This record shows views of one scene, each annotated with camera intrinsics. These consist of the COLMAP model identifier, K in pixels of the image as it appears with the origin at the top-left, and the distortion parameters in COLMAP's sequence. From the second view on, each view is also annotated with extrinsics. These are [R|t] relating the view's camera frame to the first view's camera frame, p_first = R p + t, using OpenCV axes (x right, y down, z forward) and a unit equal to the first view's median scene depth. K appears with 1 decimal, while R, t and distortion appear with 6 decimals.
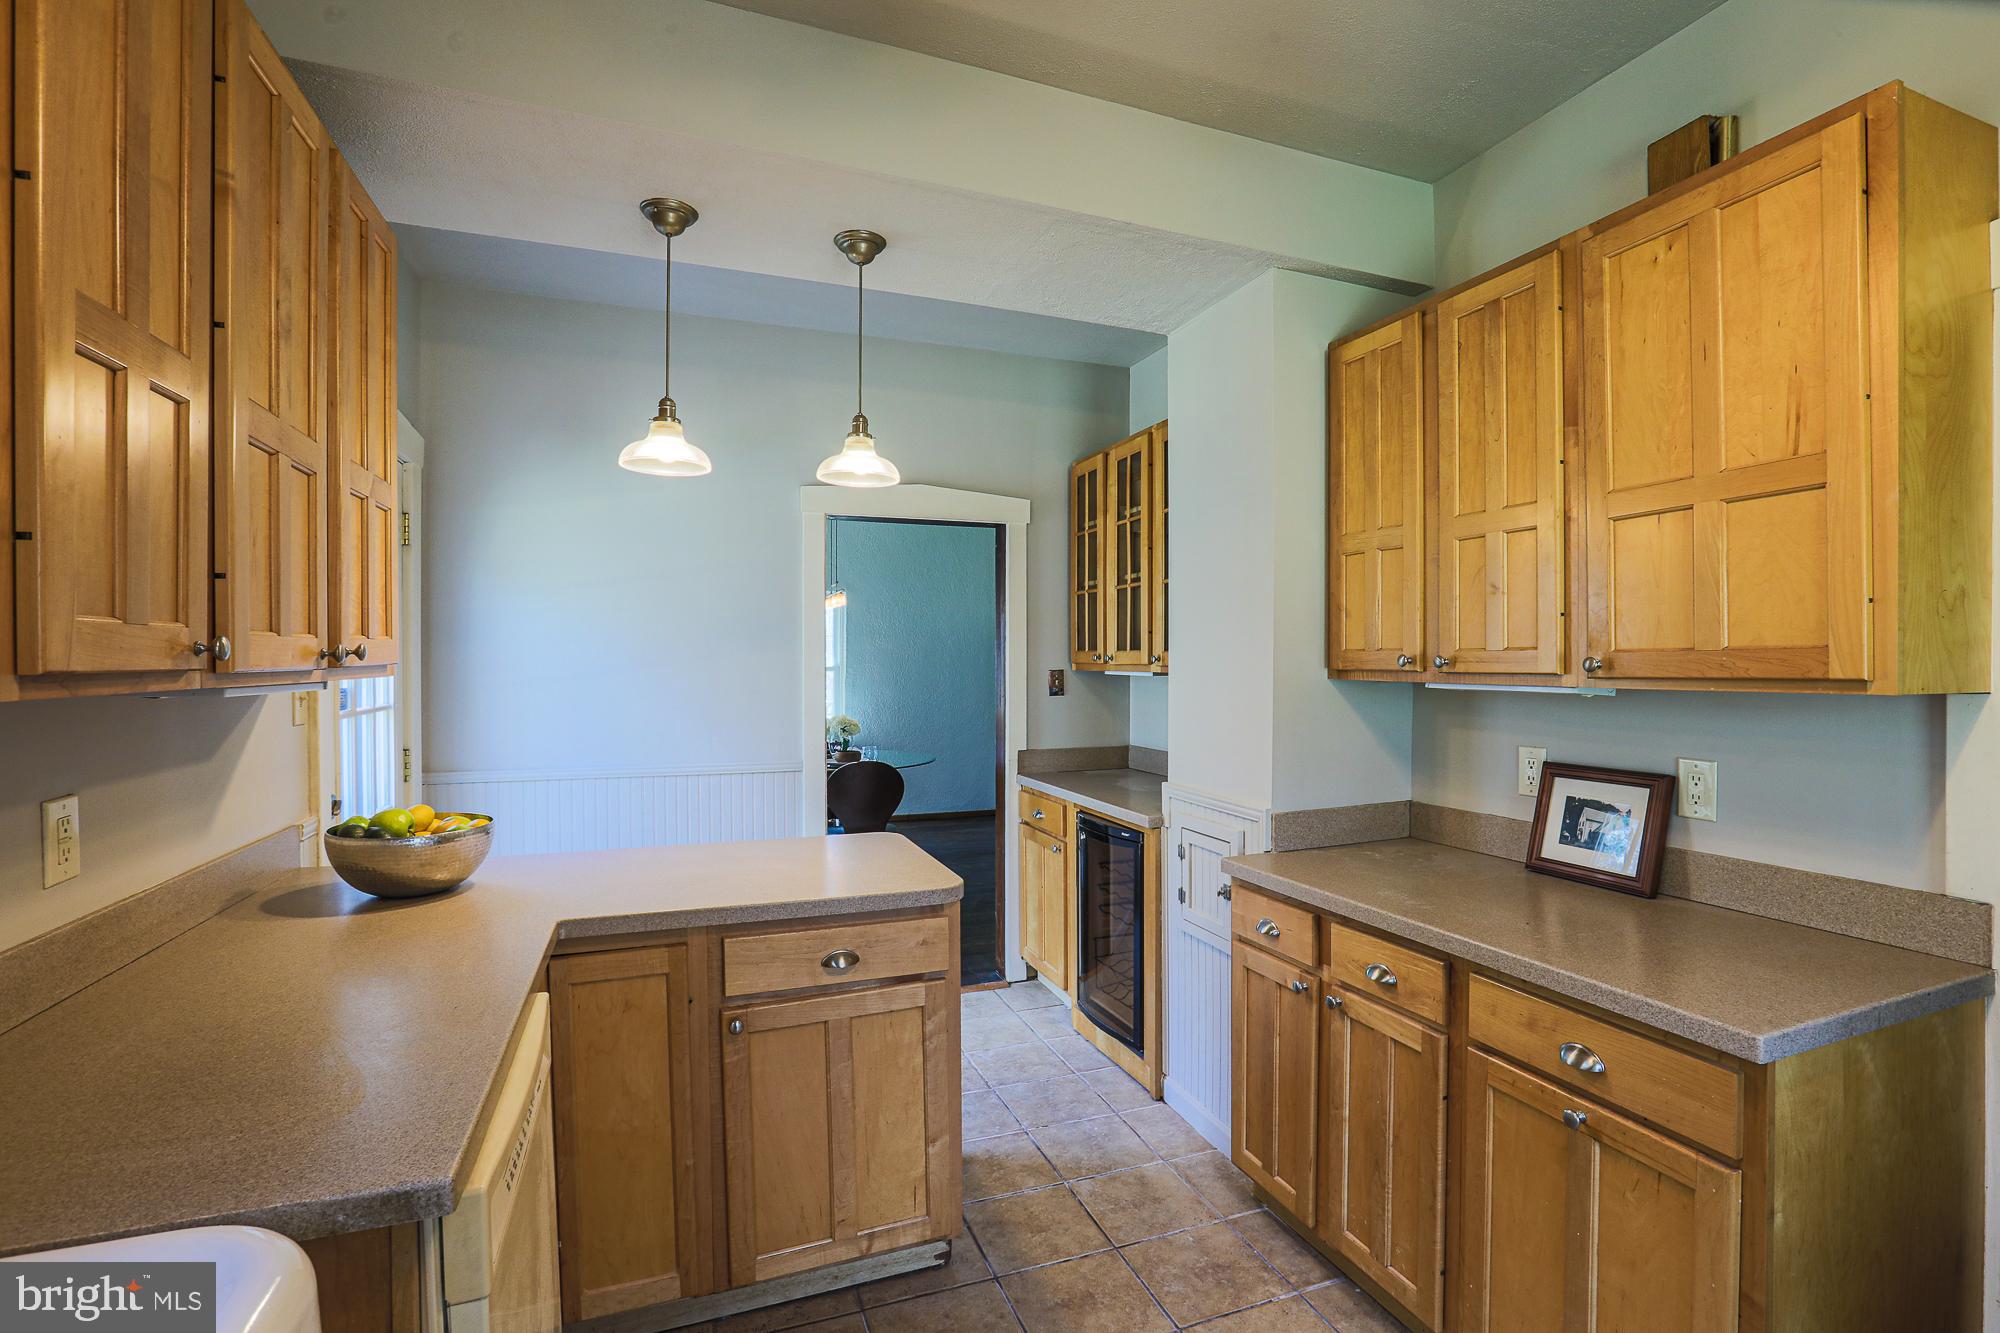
lens RADIAL K [[952.1, 0, 1015.6], [0, 952.1, 652.7], [0, 0, 1]] dist [-0.051823, 0.017906]
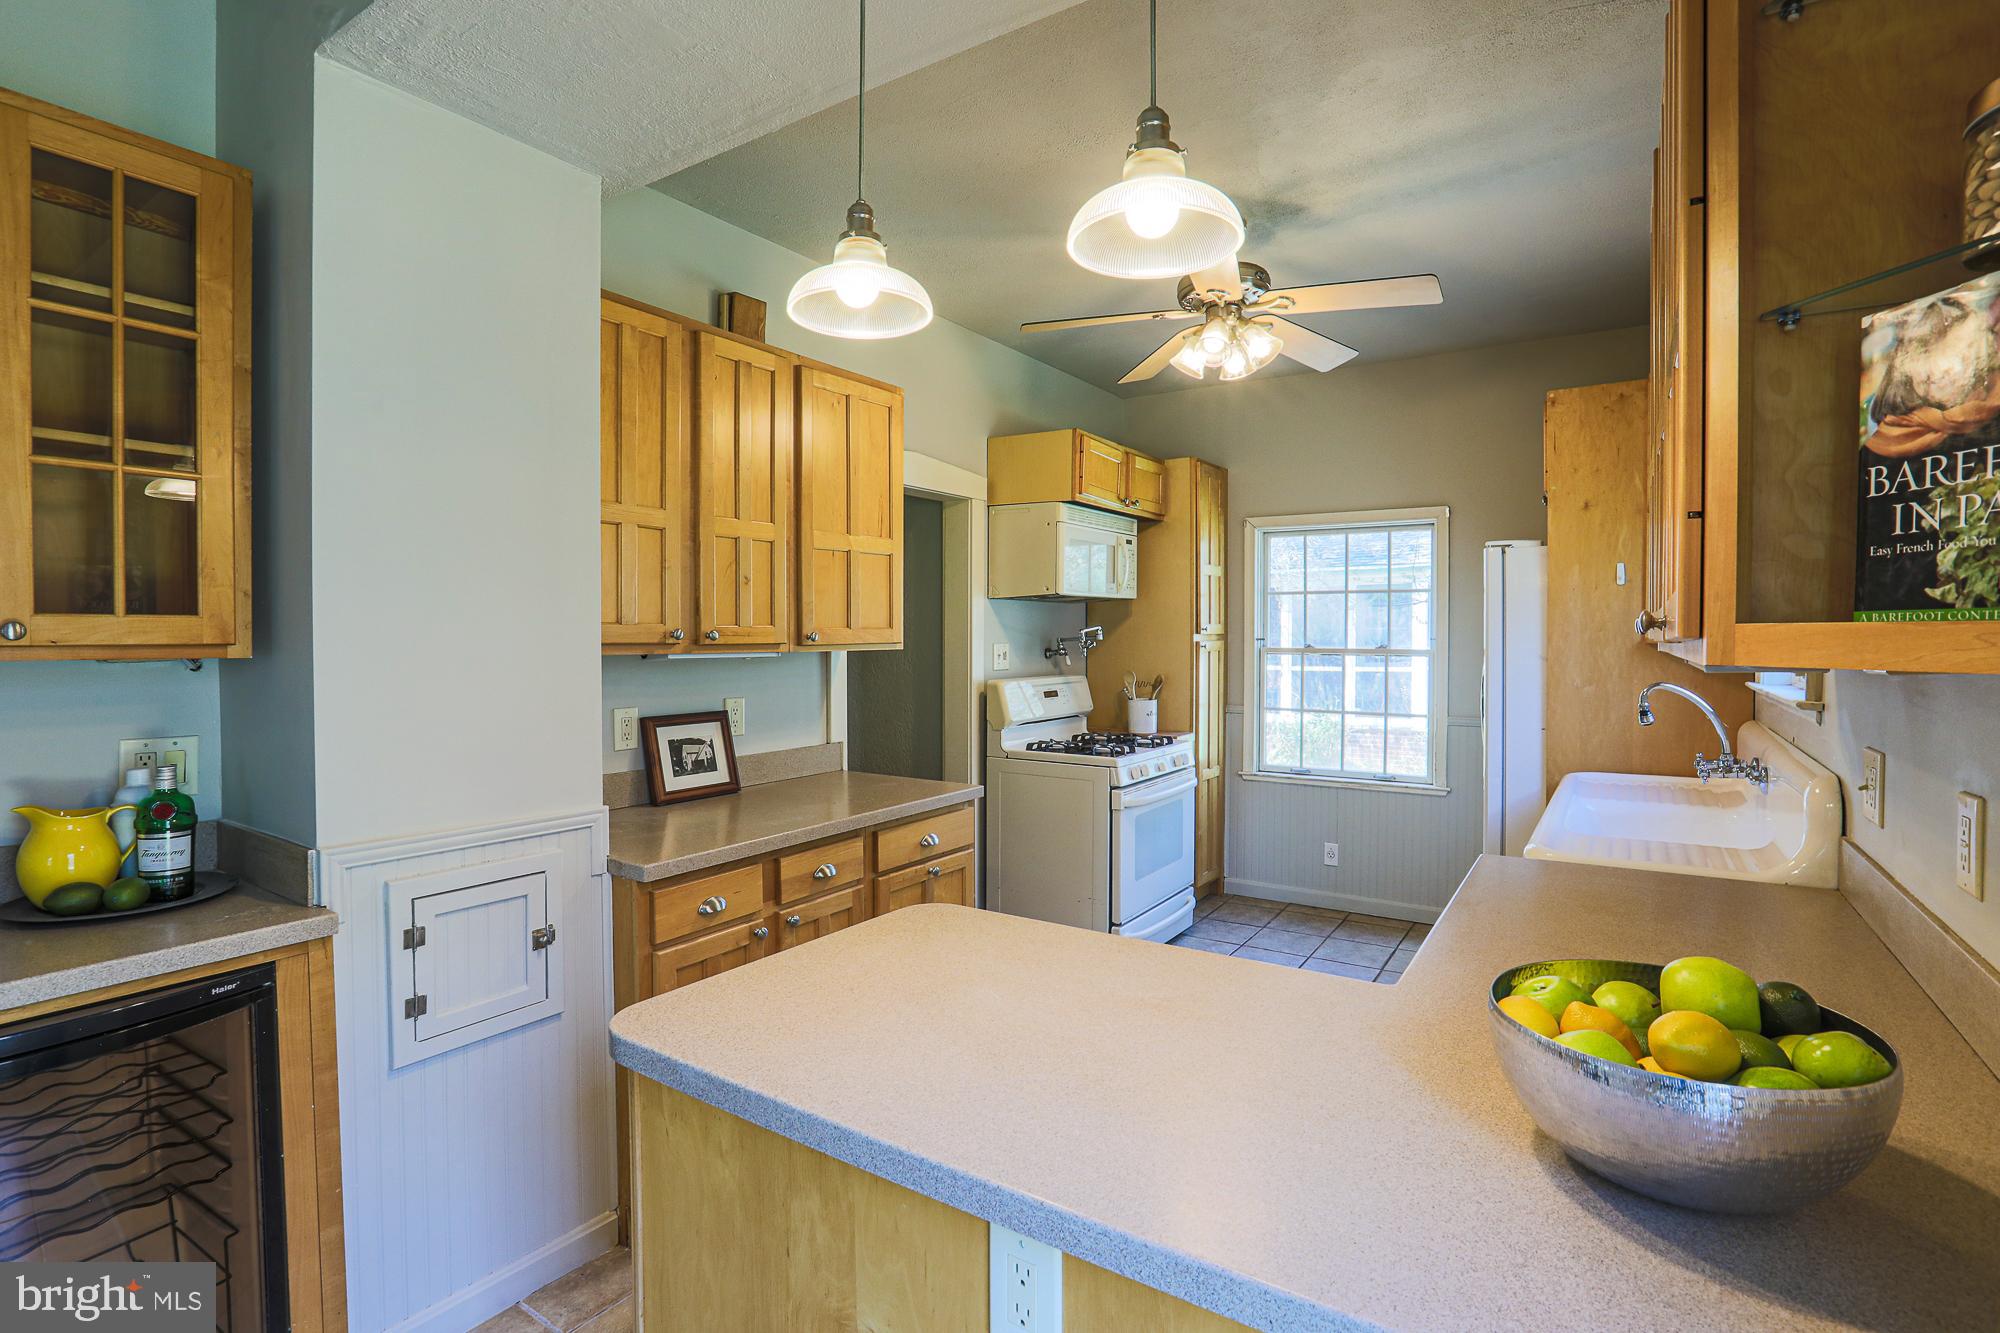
lens RADIAL K [[952.1, 0, 1015.6], [0, 952.1, 652.7], [0, 0, 1]] dist [-0.051823, 0.017906]
pose [[-0.594900, -0.015390, 0.803652, -0.753107], [-0.007886, 0.999880, 0.013310, 0.012777], [-0.803761, 0.001581, -0.594951, 1.428897]]
